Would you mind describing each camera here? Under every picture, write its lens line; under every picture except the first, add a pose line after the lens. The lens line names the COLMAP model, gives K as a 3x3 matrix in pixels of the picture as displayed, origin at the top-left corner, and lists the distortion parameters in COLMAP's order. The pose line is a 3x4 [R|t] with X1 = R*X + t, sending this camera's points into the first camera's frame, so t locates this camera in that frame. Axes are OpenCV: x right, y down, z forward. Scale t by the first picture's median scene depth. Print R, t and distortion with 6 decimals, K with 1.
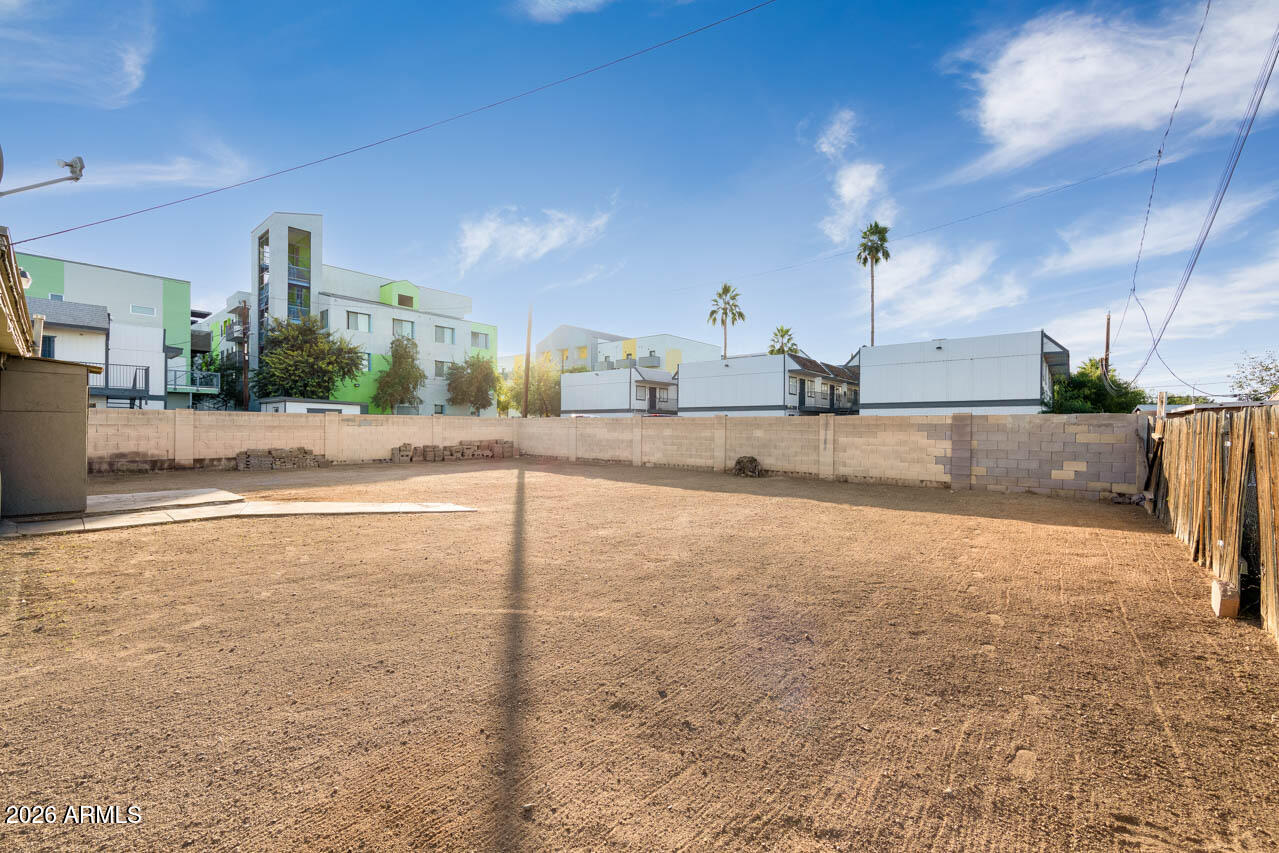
lens RADIAL K [[501.5, 0, 639.5], [0, 501.5, 426.5], [0, 0, 1]] dist [-0.000306, -0.000010]
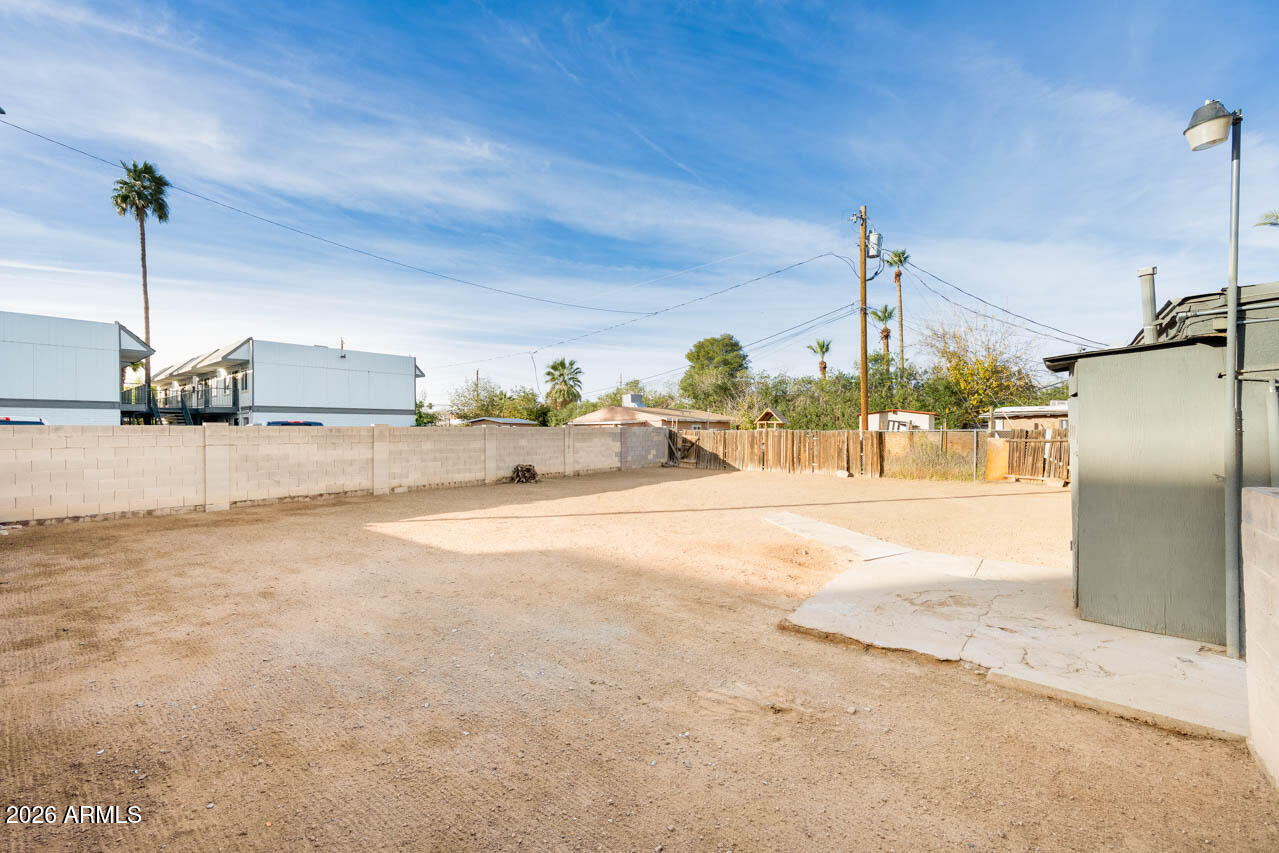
lens RADIAL K [[521.6, 0, 639.5], [0, 521.6, 426.5], [0, 0, 1]] dist [0.000370, 0.000024]
pose [[-0.035615, 0.000741, 0.999365, -0.712421], [0.005864, 0.999983, -0.000532, -0.015484], [-0.999348, 0.005841, -0.035619, 0.608182]]
